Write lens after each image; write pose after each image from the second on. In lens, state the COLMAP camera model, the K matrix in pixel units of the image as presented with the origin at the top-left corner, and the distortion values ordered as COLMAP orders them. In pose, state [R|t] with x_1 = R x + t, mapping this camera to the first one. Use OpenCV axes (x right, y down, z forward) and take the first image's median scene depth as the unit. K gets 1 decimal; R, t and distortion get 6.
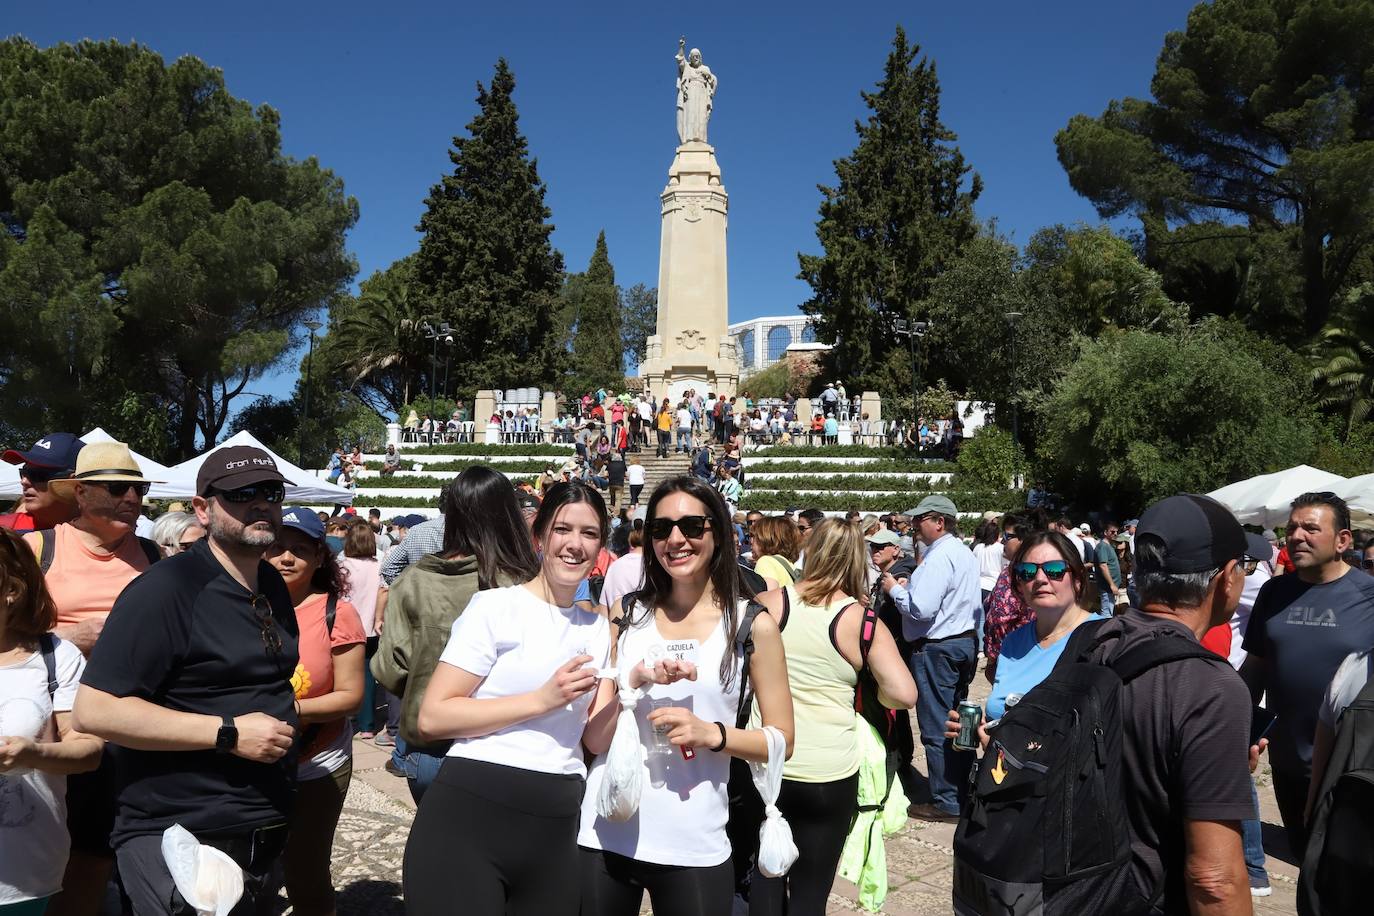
lens RADIAL K [[936.5, 0, 695.7], [0, 936.5, 464.6], [0, 0, 1]] dist [-0.124937, 0.061161]
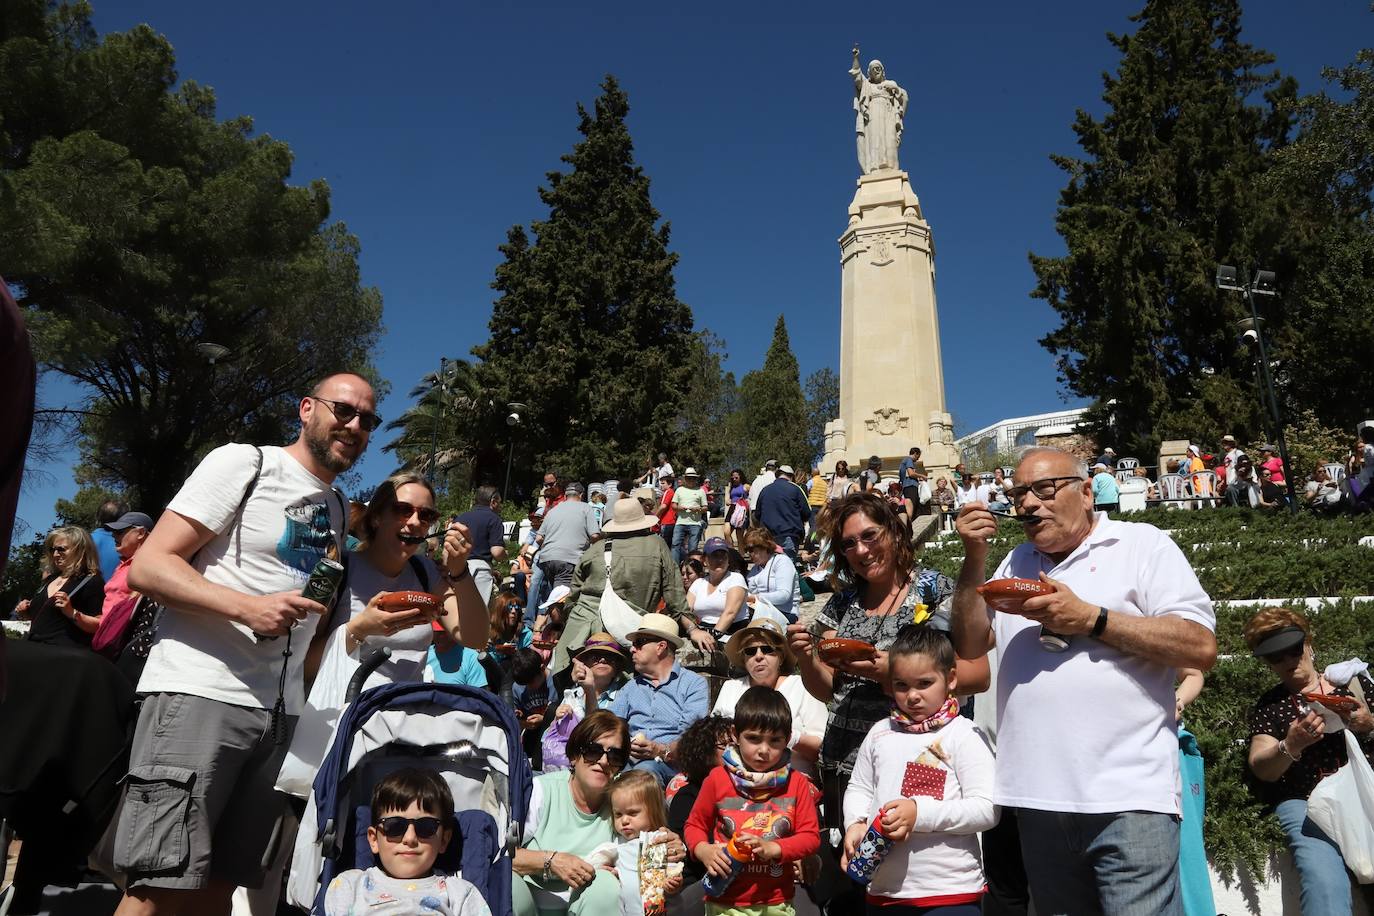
lens RADIAL K [[936.5, 0, 682.6], [0, 936.5, 458.3], [0, 0, 1]] dist [-0.124937, 0.061161]
pose [[0.954827, -0.065672, -0.289816, 0.055267], [0.004035, 0.978050, -0.208332, 0.040340], [0.297136, 0.197751, 0.934133, 0.362945]]
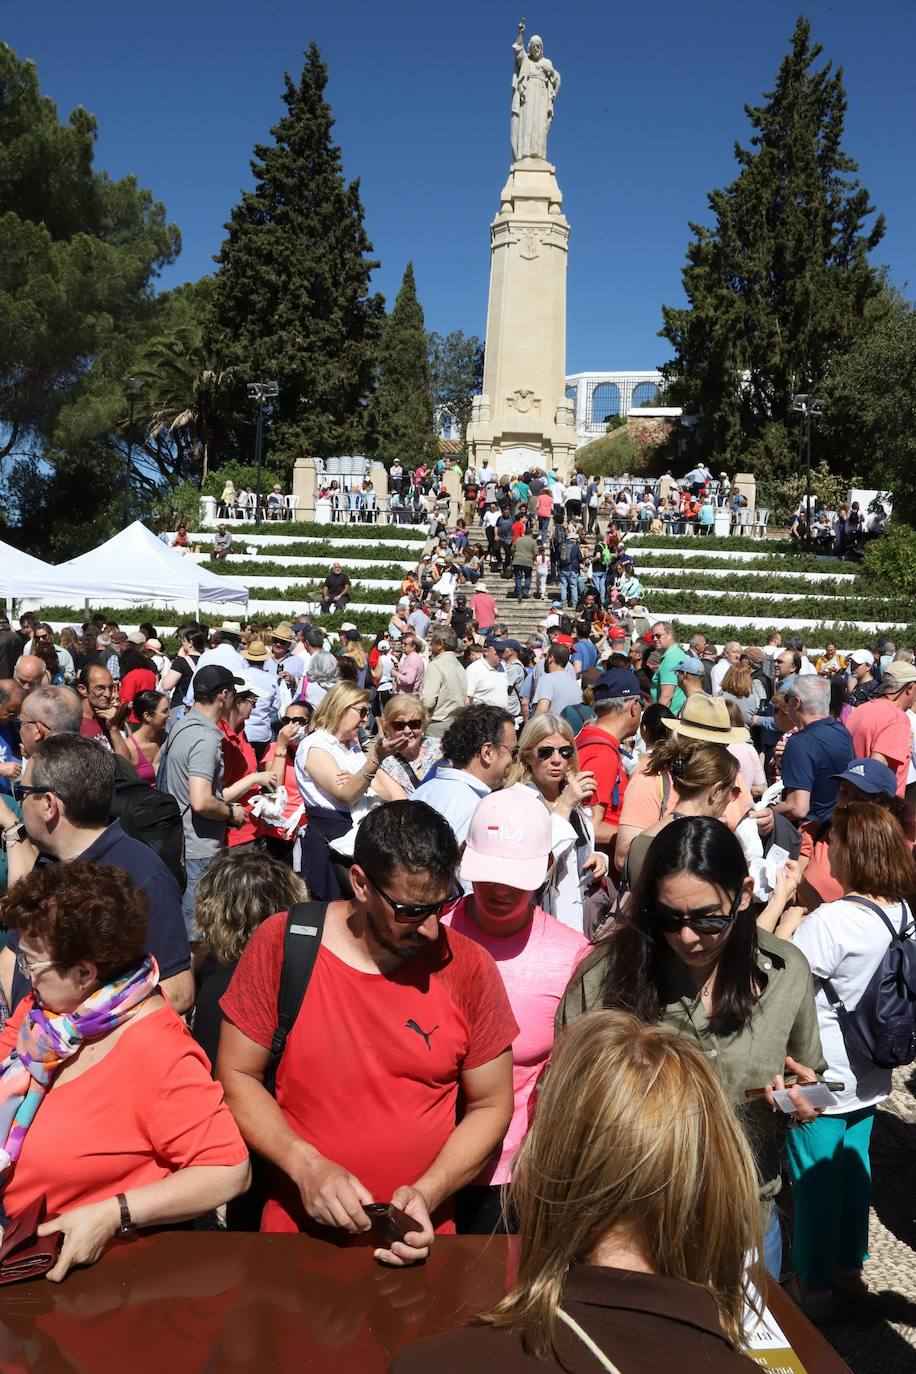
lens RADIAL K [[1074.8, 0, 467.9], [0, 1074.8, 680.6], [0, 0, 1]] dist [-0.059650, 0.055716]
pose [[0.999422, 0.023518, 0.024533, -0.086458], [-0.026738, 0.989719, 0.140501, -0.017226], [-0.020977, -0.141076, 0.989776, -0.025394]]
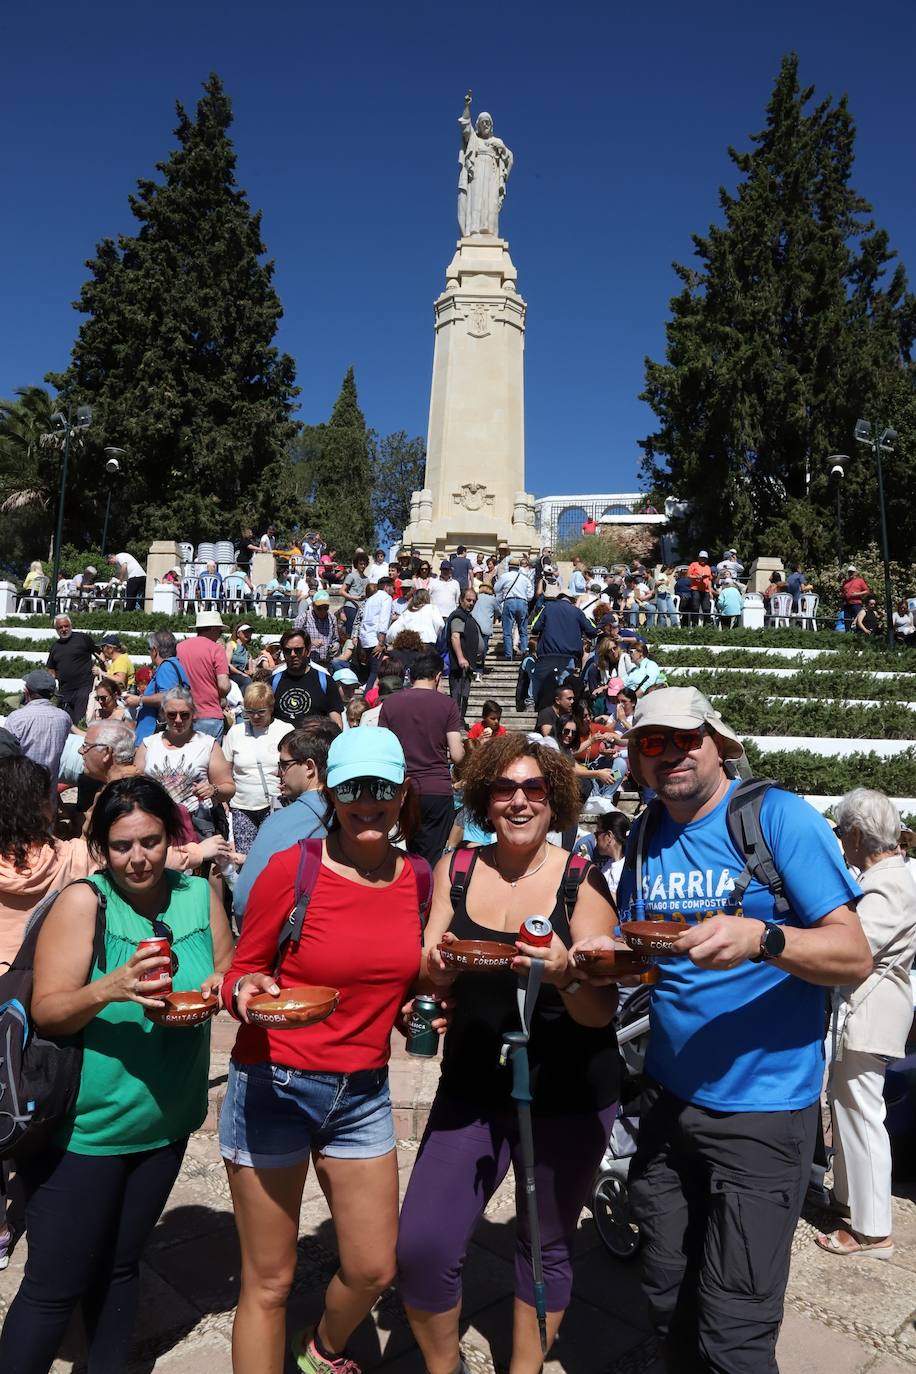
lens RADIAL K [[936.5, 0, 463.1], [0, 936.5, 696.8], [0, 0, 1]] dist [-0.124937, 0.061161]
pose [[0.999205, 0.022584, 0.032865, -0.037775], [-0.022596, 0.999745, -0.000017, 0.020356], [-0.032857, -0.000725, 0.999460, 0.335835]]
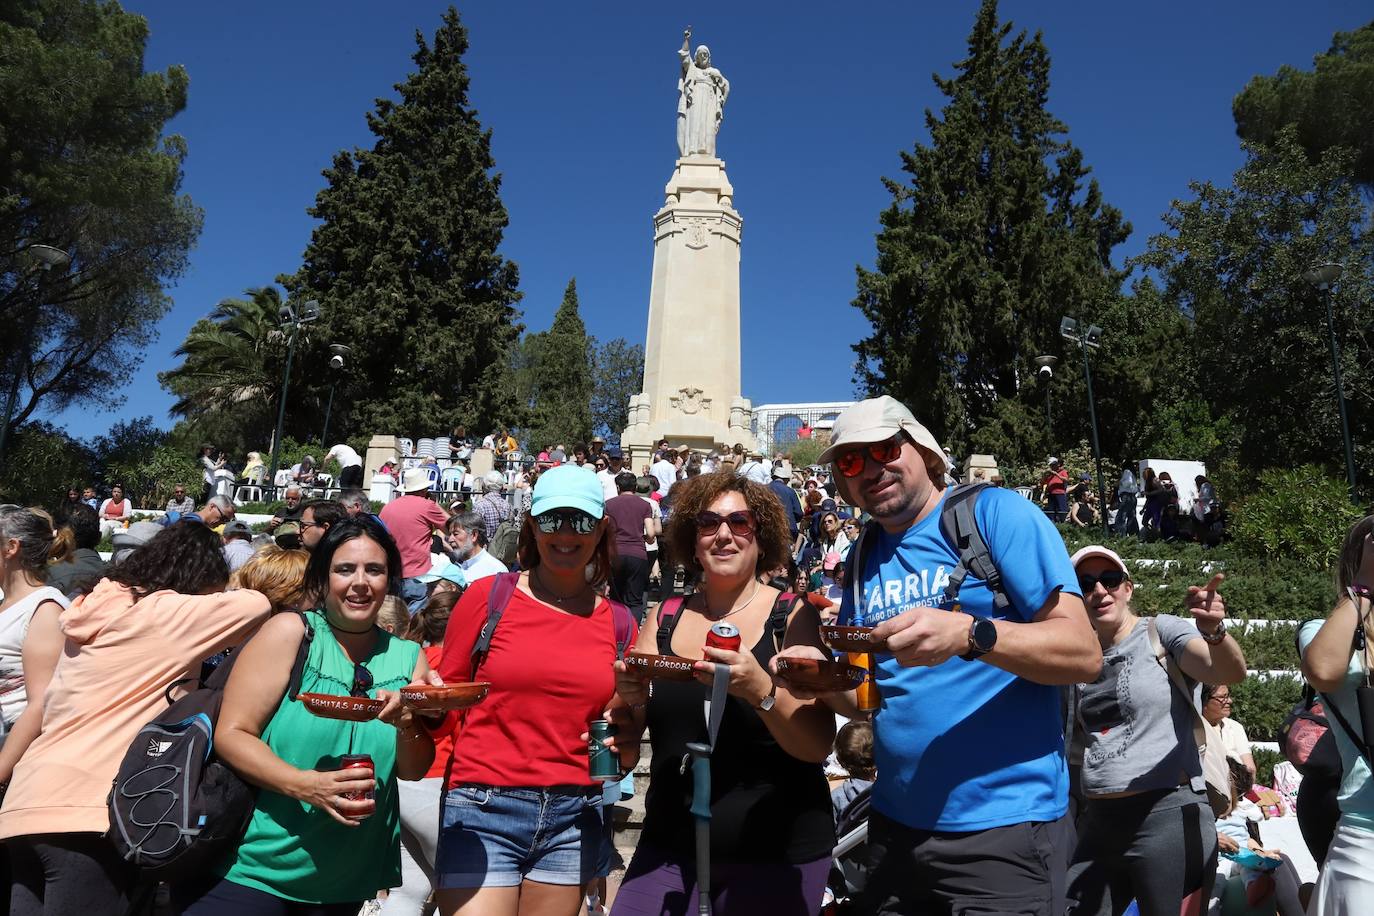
lens RADIAL K [[936.5, 0, 687.5], [0, 936.5, 460.6], [0, 0, 1]] dist [-0.124937, 0.061161]
pose [[0.998773, 0.033798, 0.036188, -0.037056], [-0.027591, 0.986723, -0.160052, 0.031222], [-0.041117, 0.158857, 0.986445, 0.336862]]
